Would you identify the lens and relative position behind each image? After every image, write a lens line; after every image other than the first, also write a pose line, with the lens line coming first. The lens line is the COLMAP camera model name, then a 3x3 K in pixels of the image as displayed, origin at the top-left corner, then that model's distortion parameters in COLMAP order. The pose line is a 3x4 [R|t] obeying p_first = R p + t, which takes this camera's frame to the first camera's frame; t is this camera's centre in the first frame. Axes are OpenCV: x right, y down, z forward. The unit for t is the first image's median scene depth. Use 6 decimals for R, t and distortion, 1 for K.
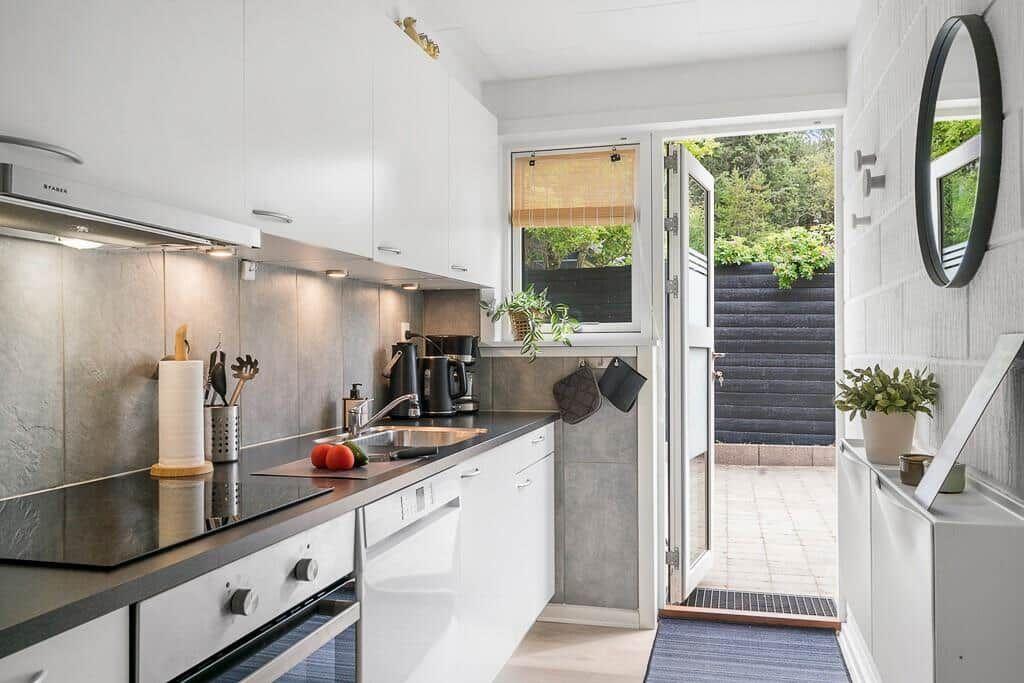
lens RADIAL K [[802.0, 0, 522.3], [0, 802.0, 342.0], [0, 0, 1]] dist [-0.006122, 0.004787]
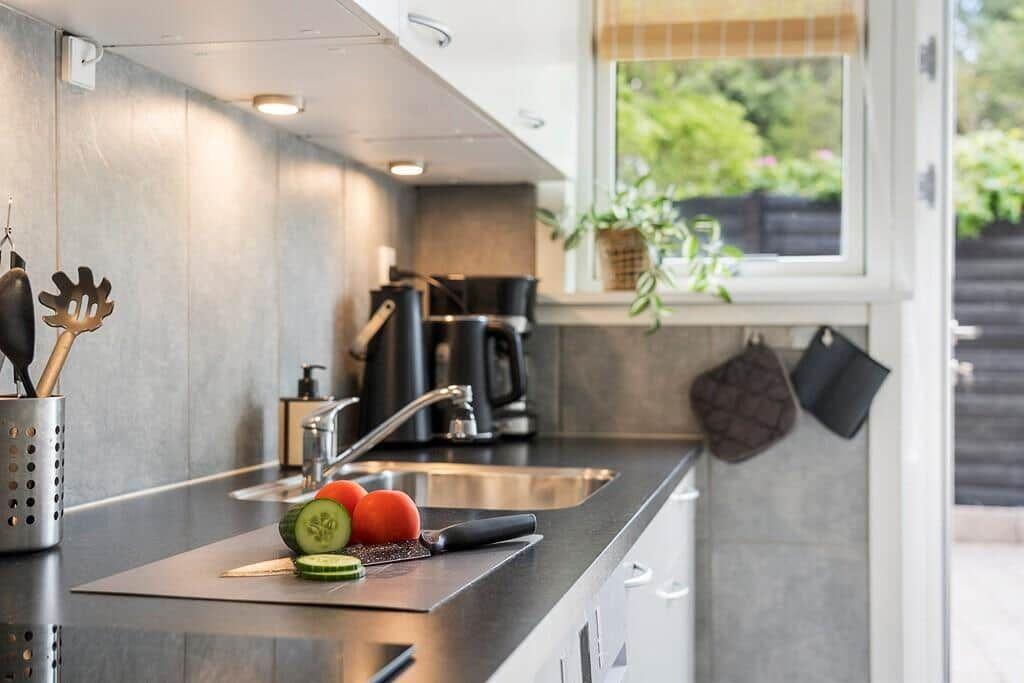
lens RADIAL K [[1247.0, 0, 506.7], [0, 1247.0, 348.0], [0, 0, 1]] dist [0.050504, 0.000000]
pose [[0.998784, 0.010870, 0.048084, -0.112049], [-0.010989, 0.999937, 0.002215, 0.033426], [-0.048057, -0.002741, 0.998841, 0.260507]]
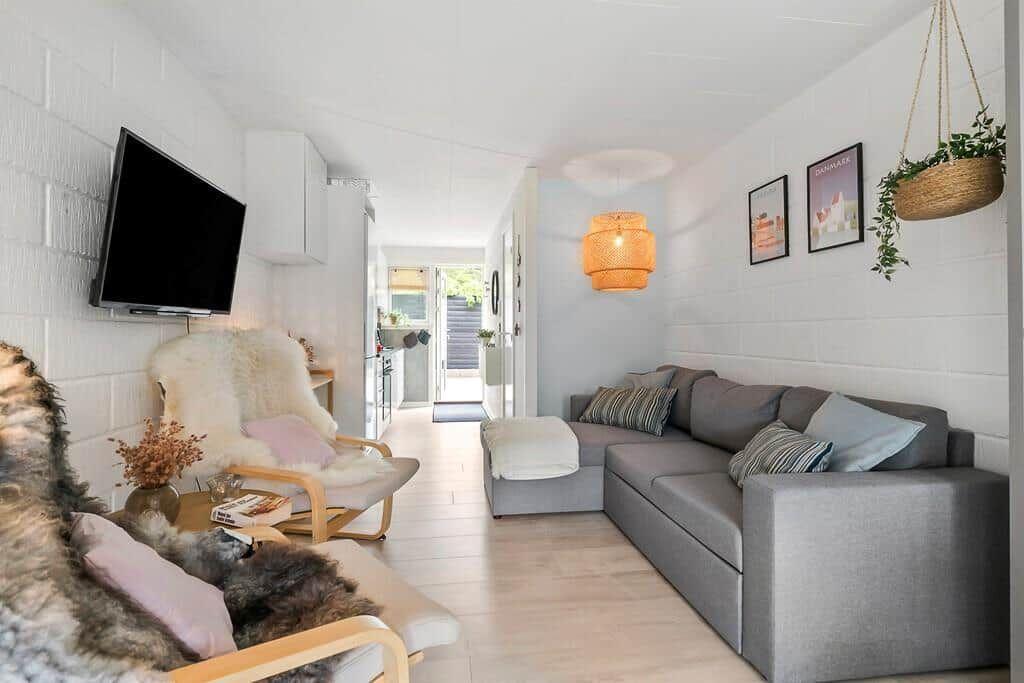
lens RADIAL K [[557.1, 0, 515.6], [0, 557.1, 336.7], [0, 0, 1]] dist [-0.003302, -0.000887]
pose [[0.924378, 0.004401, 0.381452, -0.437629], [-0.006758, 0.999965, 0.004840, 0.036543], [-0.381418, -0.007052, 0.924376, -1.415086]]
